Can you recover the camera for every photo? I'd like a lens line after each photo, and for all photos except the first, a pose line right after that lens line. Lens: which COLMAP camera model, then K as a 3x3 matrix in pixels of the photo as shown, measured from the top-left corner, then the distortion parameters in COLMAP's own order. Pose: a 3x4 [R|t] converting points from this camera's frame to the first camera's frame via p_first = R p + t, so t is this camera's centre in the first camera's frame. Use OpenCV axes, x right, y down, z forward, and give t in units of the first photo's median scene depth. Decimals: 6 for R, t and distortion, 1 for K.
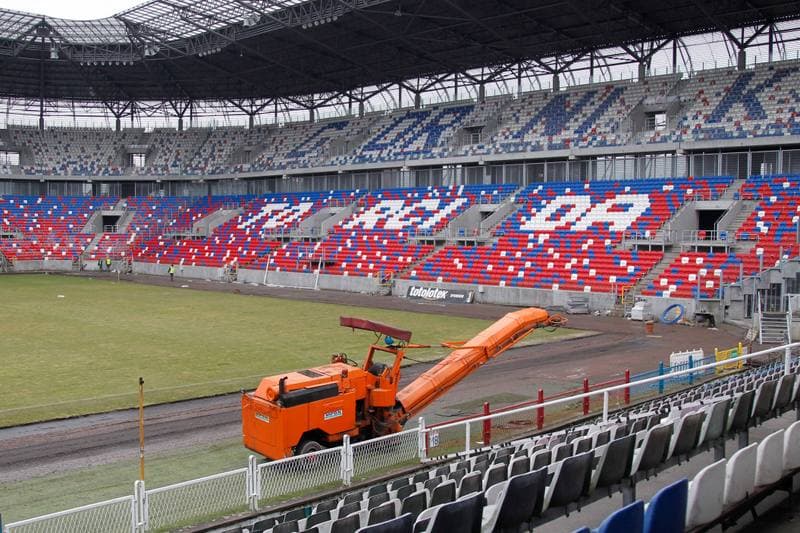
lens RADIAL K [[811.4, 0, 397.2], [0, 811.4, 267.1], [0, 0, 1]] dist [-0.131642, 0.103340]
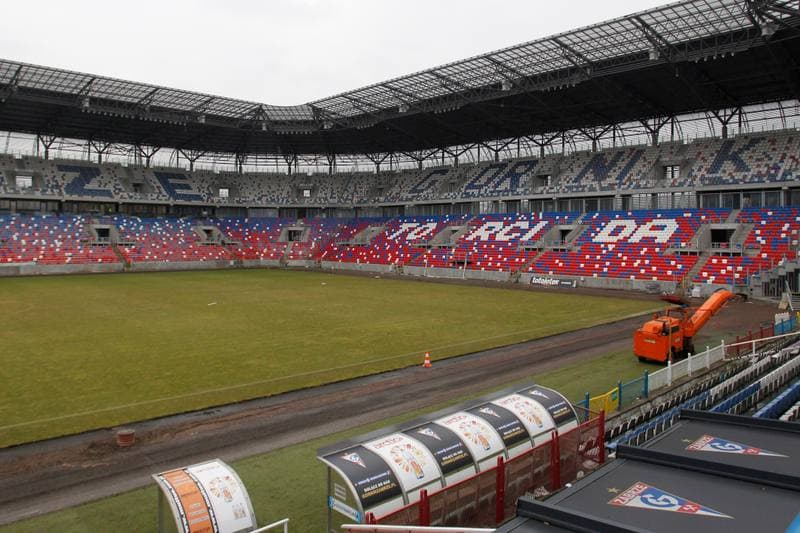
lens RADIAL K [[580.8, 0, 367.1], [0, 580.8, 229.6], [0, 0, 1]] dist [-0.084683, 0.052176]
pose [[0.998458, -0.003024, -0.055434, -0.196850], [0.000073, 0.998586, -0.053155, -0.007689], [0.055516, 0.053069, 0.997046, -0.140443]]
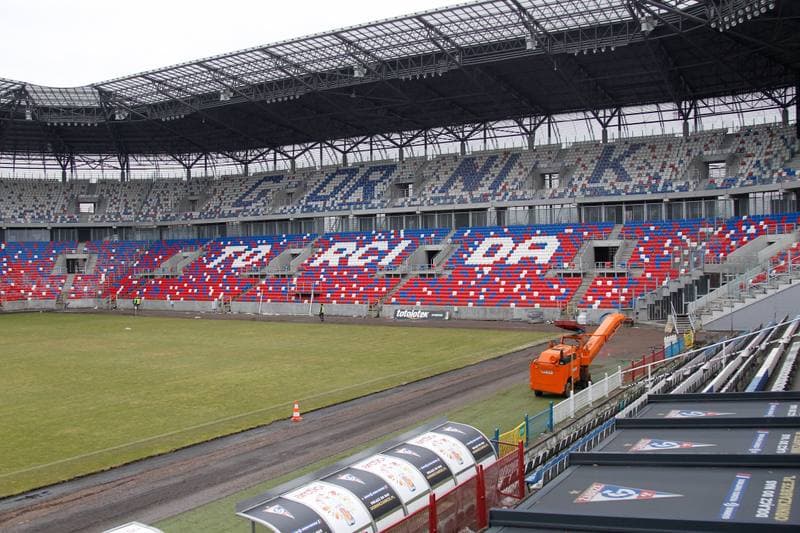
lens RADIAL K [[764.4, 0, 400.7], [0, 764.4, 263.3], [0, 0, 1]] dist [-0.142973, 0.131685]
pose [[0.968293, -0.025239, 0.248538, -0.222550], [0.035293, 0.998726, -0.036078, -0.004968], [-0.247311, 0.043706, 0.967950, -0.162381]]
